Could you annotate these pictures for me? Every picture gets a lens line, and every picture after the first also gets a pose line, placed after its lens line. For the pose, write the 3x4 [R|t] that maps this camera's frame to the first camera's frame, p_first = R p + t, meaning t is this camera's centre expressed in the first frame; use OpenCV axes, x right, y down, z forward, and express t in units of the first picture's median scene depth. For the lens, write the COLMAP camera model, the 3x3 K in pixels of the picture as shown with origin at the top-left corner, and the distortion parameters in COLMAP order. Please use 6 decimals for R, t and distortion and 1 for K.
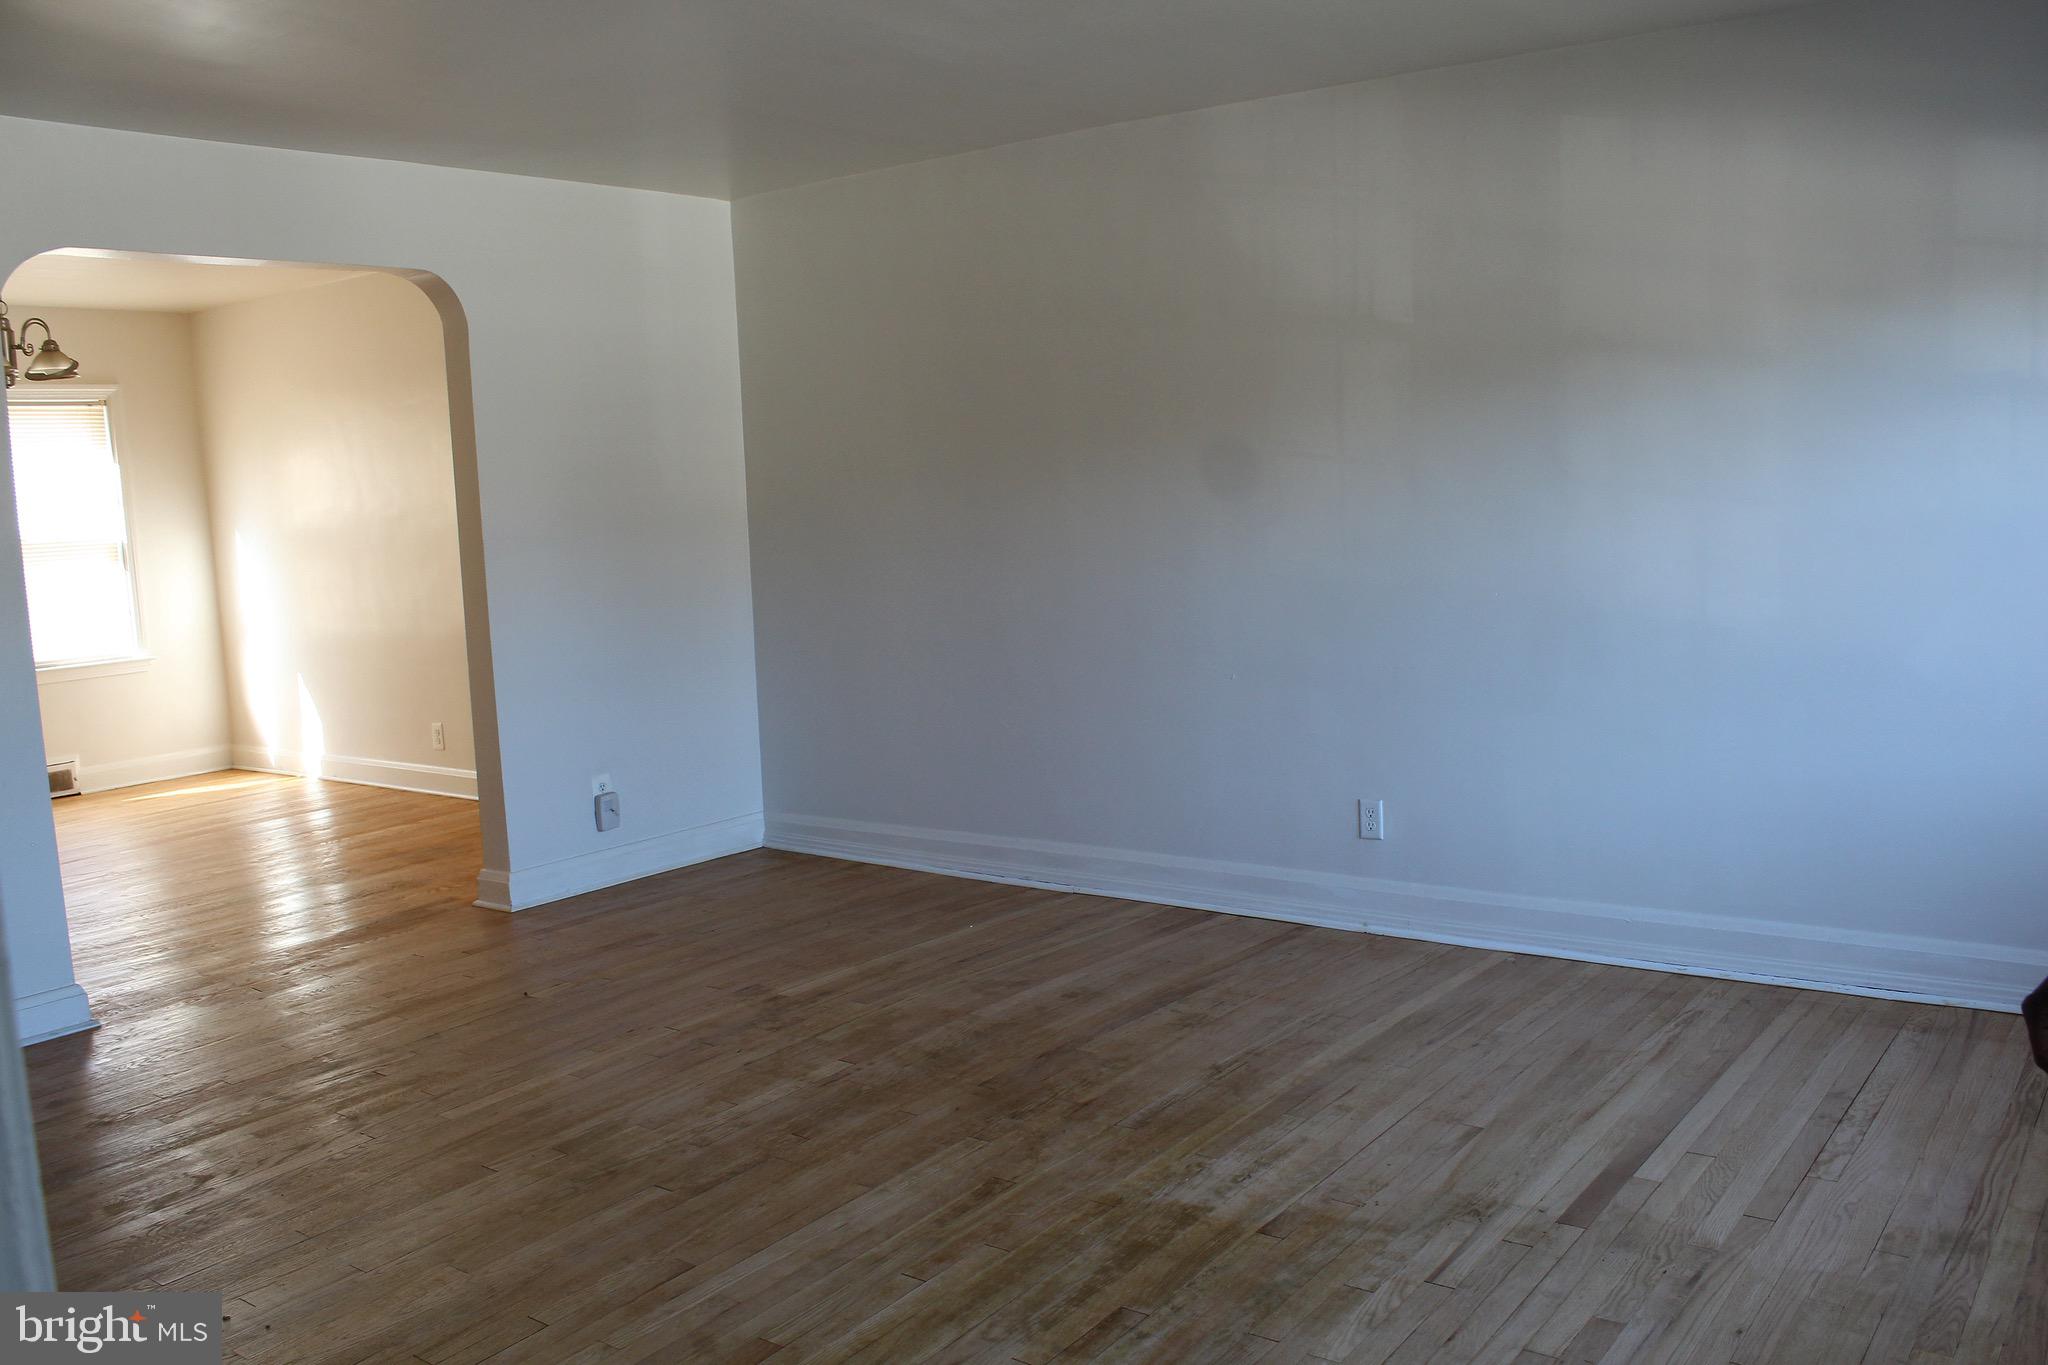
lens RADIAL K [[1724.4, 0, 1019.5], [0, 1724.4, 683.0], [0, 0, 1]] dist [-0.162214, 0.145306]
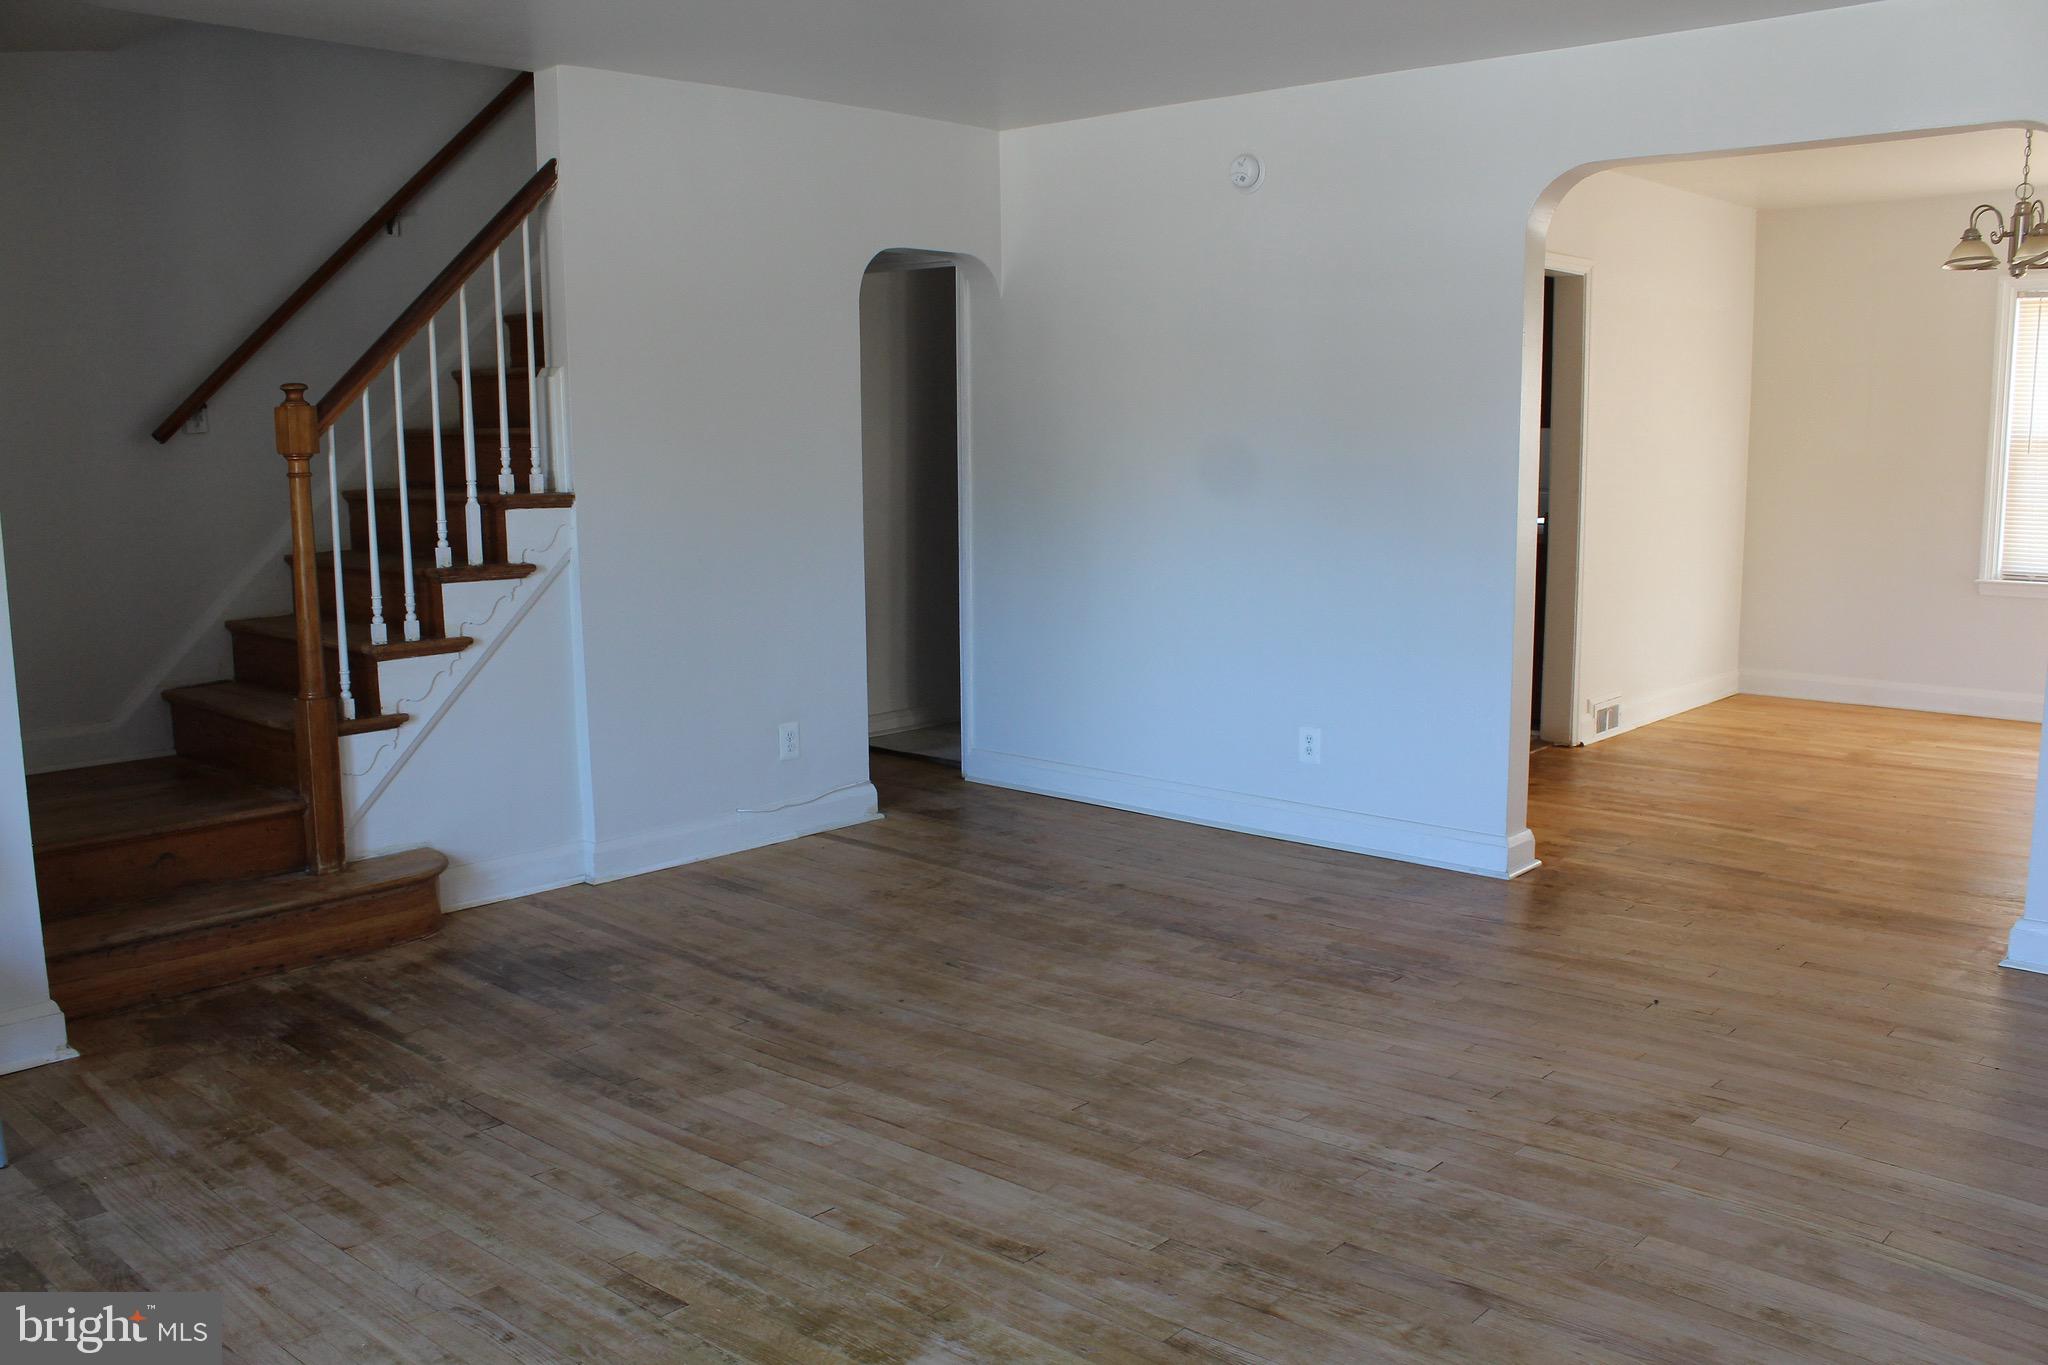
lens RADIAL K [[1724.4, 0, 1021.0], [0, 1724.4, 685.1], [0, 0, 1]] dist [-0.162214, 0.145306]
pose [[-0.080938, 0.195274, -0.977403, 0.681376], [-0.109955, 0.972886, 0.203477, -0.141117], [0.990636, 0.123939, -0.057272, 0.896590]]
